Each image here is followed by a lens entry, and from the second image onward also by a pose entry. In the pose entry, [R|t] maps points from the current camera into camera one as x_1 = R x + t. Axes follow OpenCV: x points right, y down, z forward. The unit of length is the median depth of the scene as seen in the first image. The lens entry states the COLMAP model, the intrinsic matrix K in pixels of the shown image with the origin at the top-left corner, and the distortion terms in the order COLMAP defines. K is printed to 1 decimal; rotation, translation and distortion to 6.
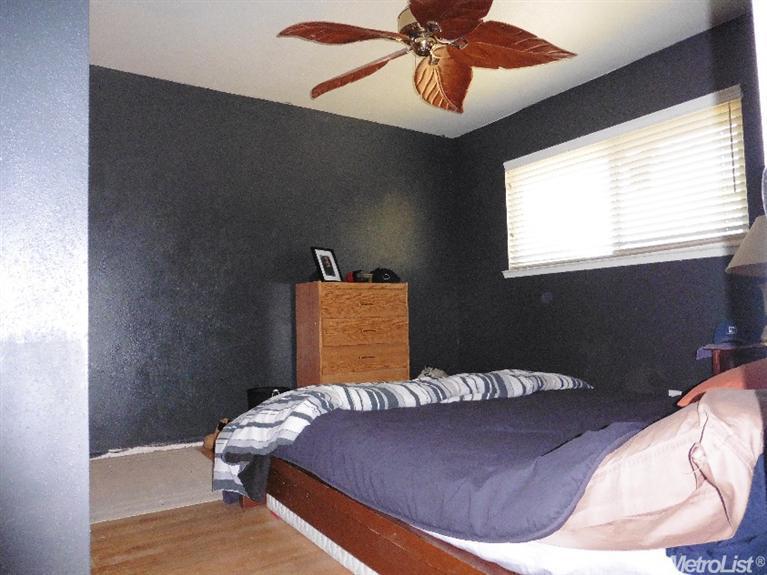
lens RADIAL K [[560.4, 0, 383.9], [0, 560.4, 287.9], [0, 0, 1]] dist [-0.009469, 0.002081]
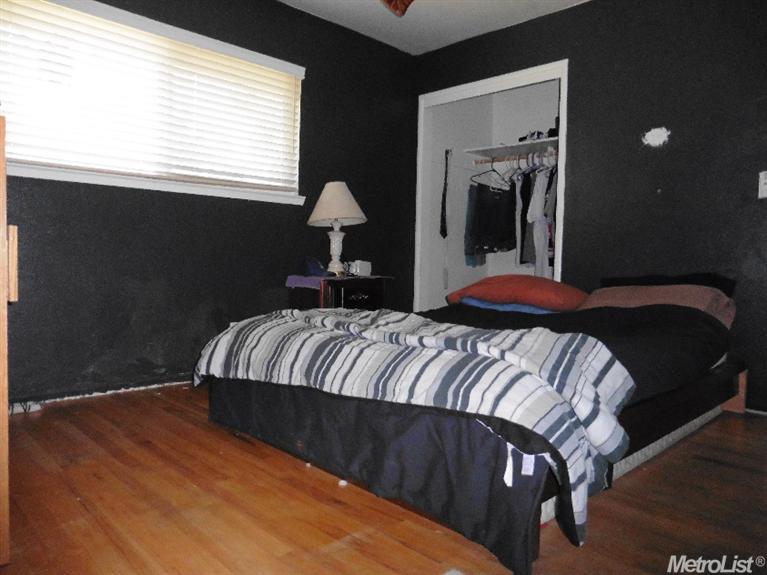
lens RADIAL K [[560.4, 0, 384.0], [0, 560.4, 287.5], [0, 0, 1]] dist [-0.009469, 0.002081]
pose [[-0.215589, -0.057036, 0.974817, -0.512553], [-0.093392, 0.994921, 0.037557, 0.046651], [-0.972008, -0.082944, -0.219820, 0.828845]]
